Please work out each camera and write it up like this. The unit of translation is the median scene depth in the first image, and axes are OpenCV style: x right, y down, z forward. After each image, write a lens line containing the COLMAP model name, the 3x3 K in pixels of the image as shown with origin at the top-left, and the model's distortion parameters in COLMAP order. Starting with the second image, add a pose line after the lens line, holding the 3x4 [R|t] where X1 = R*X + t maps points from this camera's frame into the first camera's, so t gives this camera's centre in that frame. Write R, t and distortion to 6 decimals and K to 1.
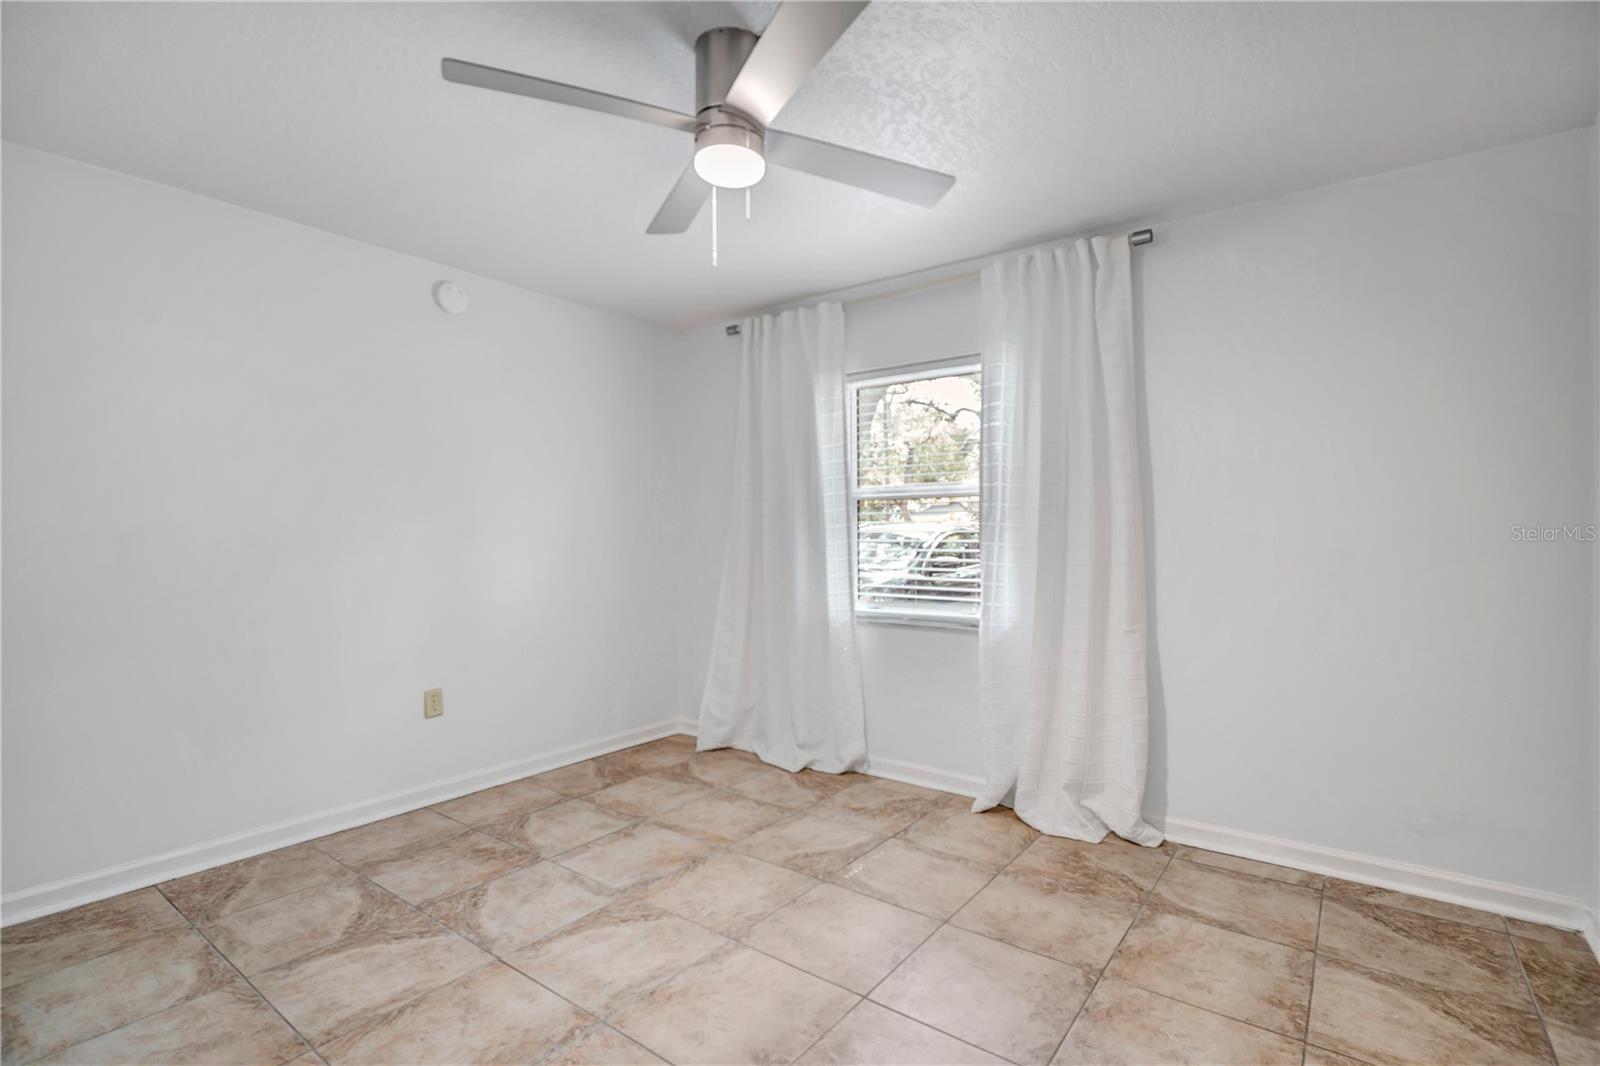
lens RADIAL K [[746.4, 0, 808.0], [0, 746.4, 543.7], [0, 0, 1]] dist [0.001426, -0.008804]
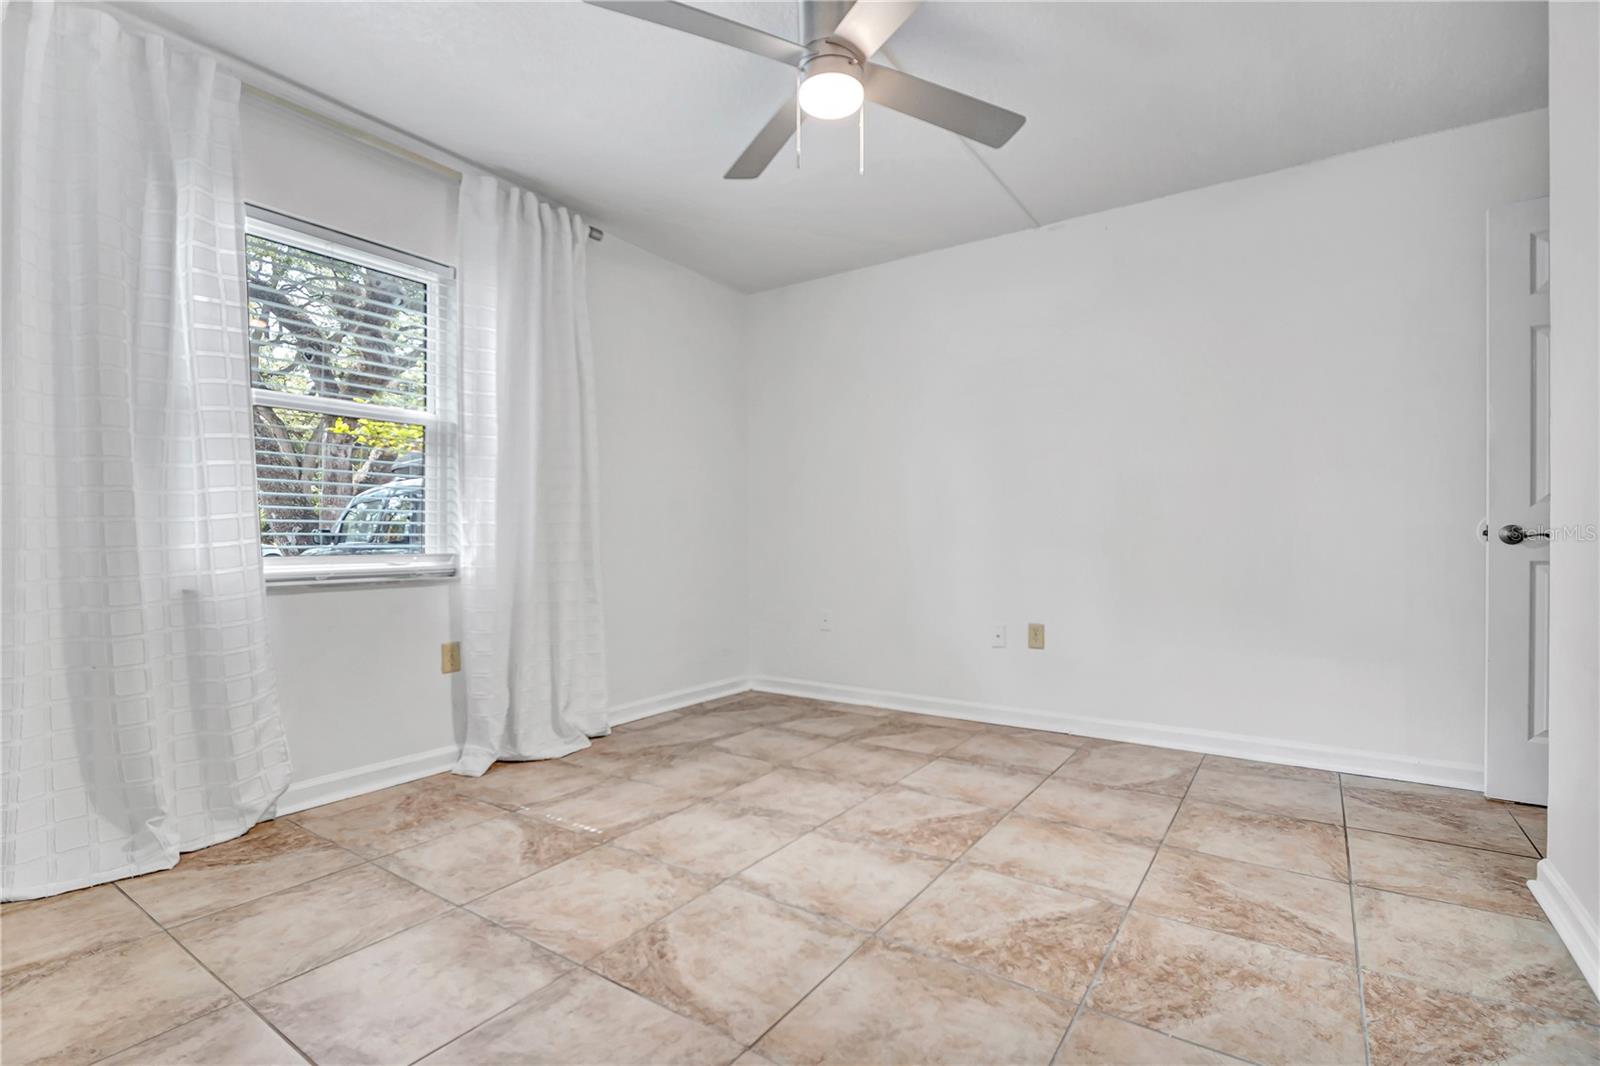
lens RADIAL K [[746.4, 0, 808.0], [0, 746.4, 543.7], [0, 0, 1]] dist [0.001426, -0.008804]
pose [[-0.040617, -0.007341, 0.999148, -0.831290], [0.016428, 0.999833, 0.008013, 0.093800], [-0.999040, 0.016740, -0.040489, 0.762876]]
